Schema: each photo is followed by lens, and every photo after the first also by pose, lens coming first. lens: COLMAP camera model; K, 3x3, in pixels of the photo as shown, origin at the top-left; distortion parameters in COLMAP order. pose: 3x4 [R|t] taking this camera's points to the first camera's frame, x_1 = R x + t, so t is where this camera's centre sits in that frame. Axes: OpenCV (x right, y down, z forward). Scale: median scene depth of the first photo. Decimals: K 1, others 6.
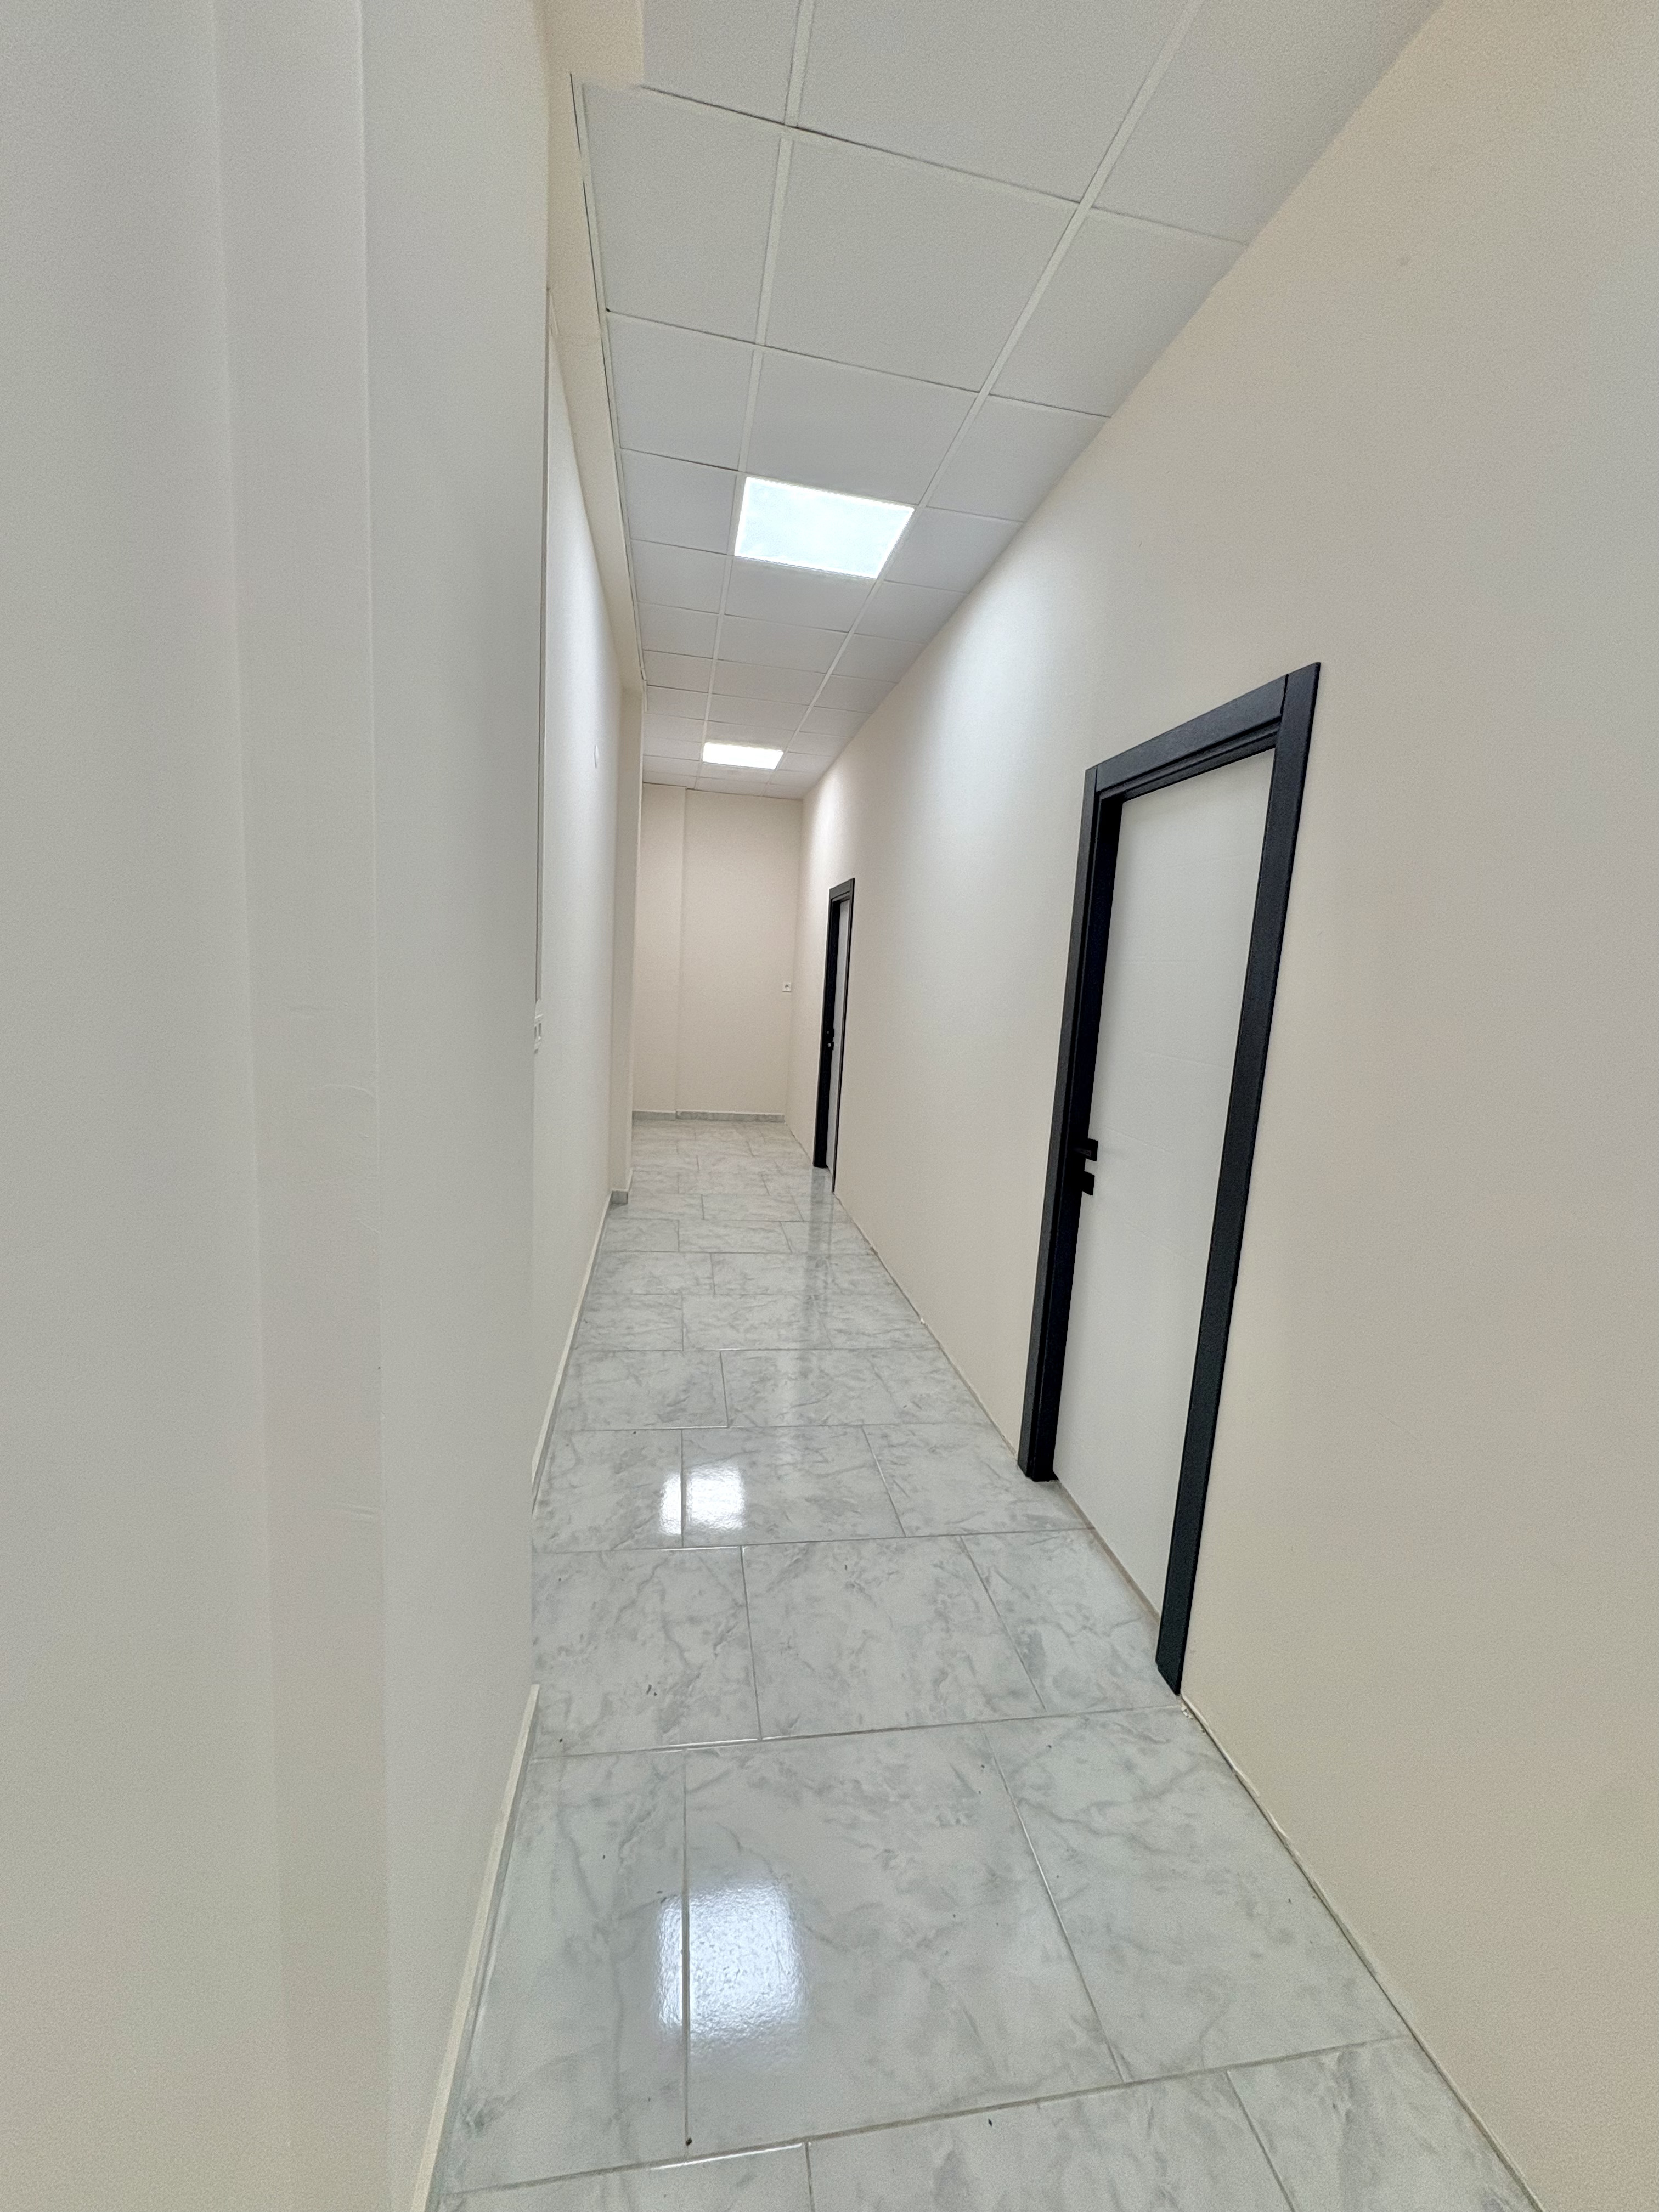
lens RADIAL K [[897.2, 0, 828.0], [0, 897.2, 1100.5], [0, 0, 1]] dist [0.000903, -0.000060]
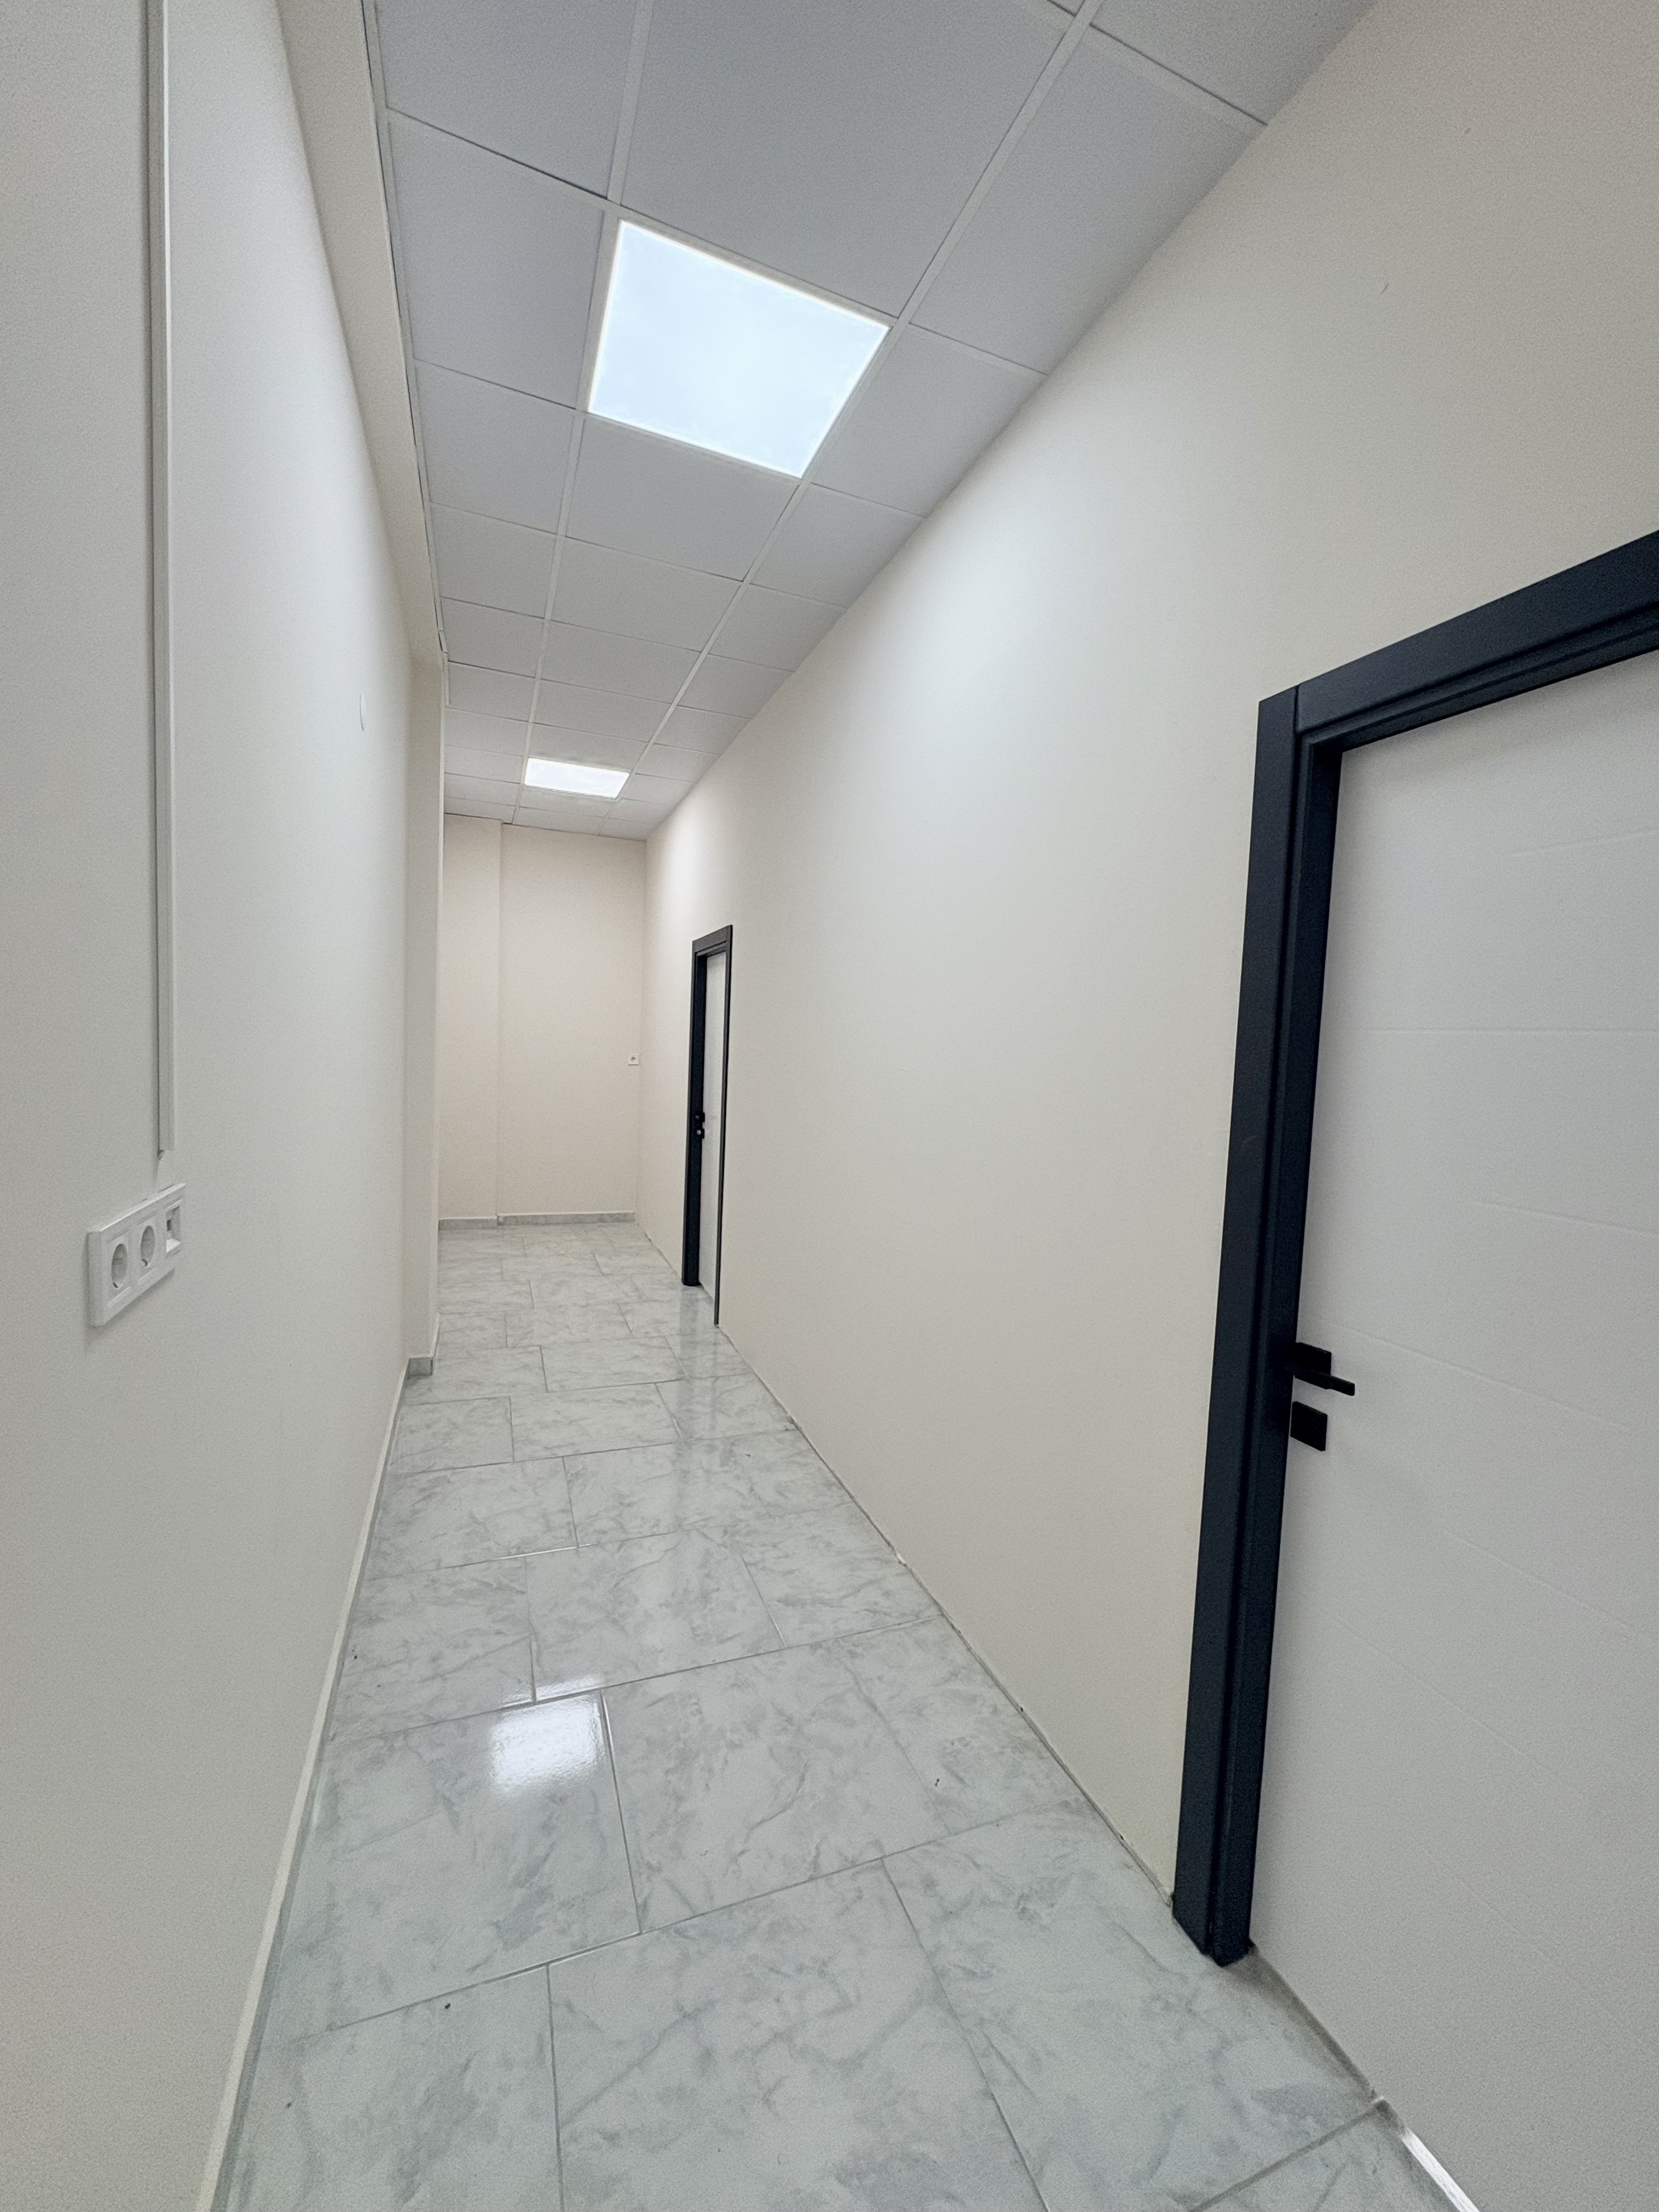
lens RADIAL K [[883.5, 0, 831.1], [0, 883.5, 1105.5], [0, 0, 1]] dist [0.000744, -0.000011]
pose [[0.979048, -0.031529, 0.201175, -0.061435], [0.044108, 0.997321, -0.058356, -0.051685], [-0.198796, 0.066007, 0.977815, 0.302244]]
